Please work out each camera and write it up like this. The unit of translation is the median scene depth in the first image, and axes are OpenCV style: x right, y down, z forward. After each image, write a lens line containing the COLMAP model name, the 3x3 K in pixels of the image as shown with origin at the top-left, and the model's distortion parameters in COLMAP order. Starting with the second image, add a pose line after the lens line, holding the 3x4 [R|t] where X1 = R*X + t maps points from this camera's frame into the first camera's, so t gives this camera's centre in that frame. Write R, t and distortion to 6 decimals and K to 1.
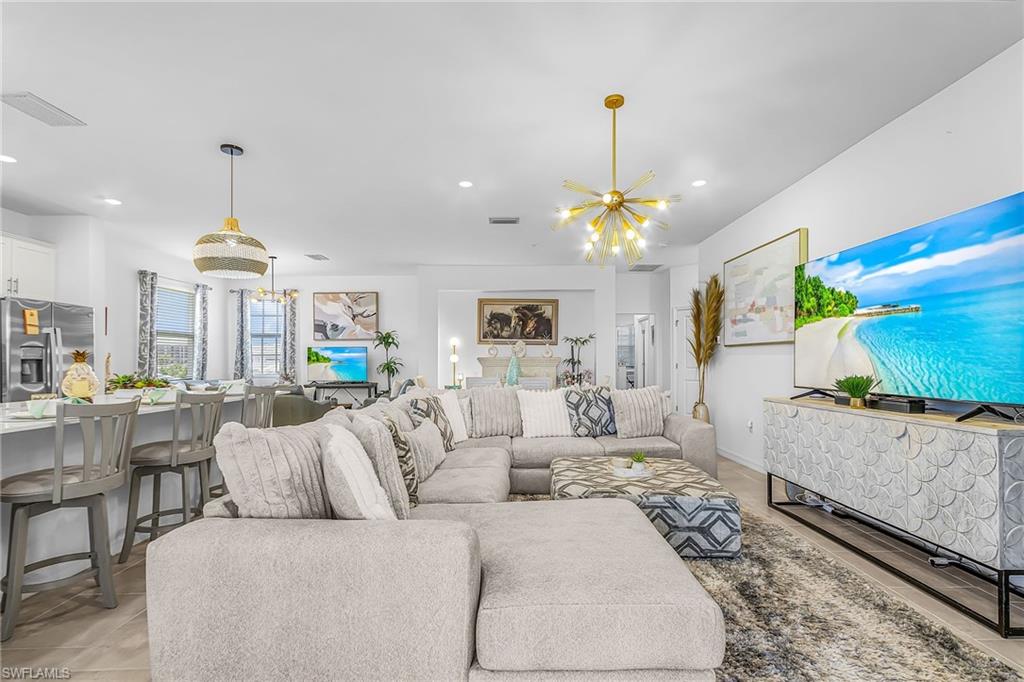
lens RADIAL K [[502.0, 0, 512.9], [0, 502.0, 350.4], [0, 0, 1]] dist [0.012593, -0.002364]
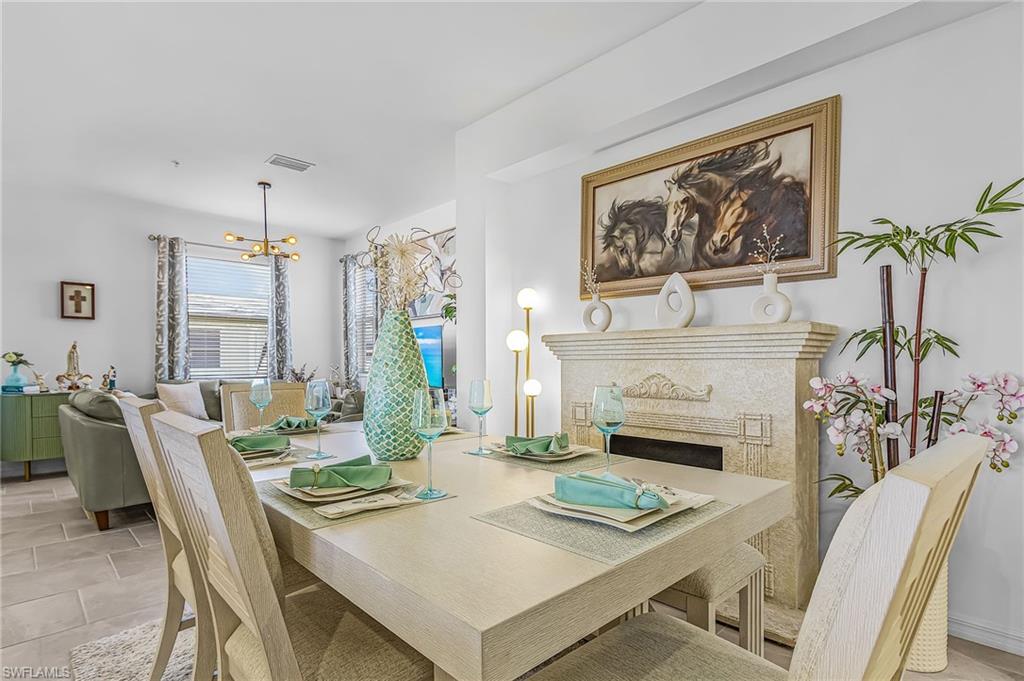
lens RADIAL K [[502.0, 0, 523.3], [0, 502.0, 356.9], [0, 0, 1]] dist [0.012593, -0.002364]
pose [[0.692250, -0.006522, -0.721628, 0.159220], [0.010851, 0.999940, 0.001371, 0.026745], [0.721576, -0.008779, 0.692279, 0.692700]]
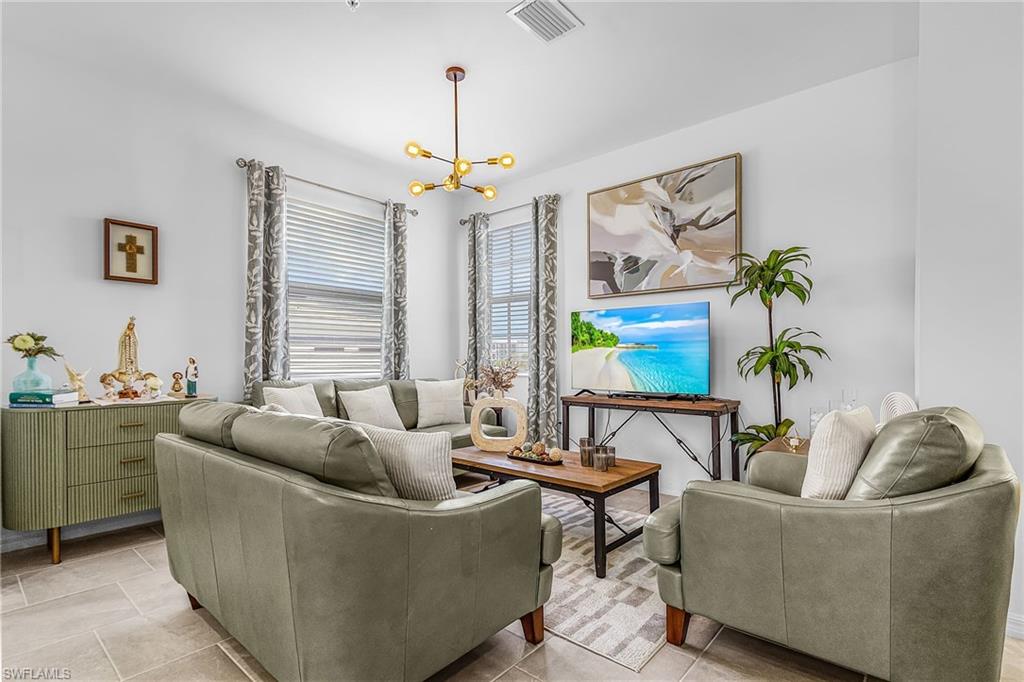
lens RADIAL K [[466.9, 0, 515.1], [0, 466.9, 356.1], [0, 0, 1]] dist [0.010815, -0.000109]
pose [[0.757292, 0.000545, -0.653076, -0.175552], [0.004604, 0.999970, 0.006173, 0.029723], [0.653060, -0.007681, 0.757267, 0.653226]]
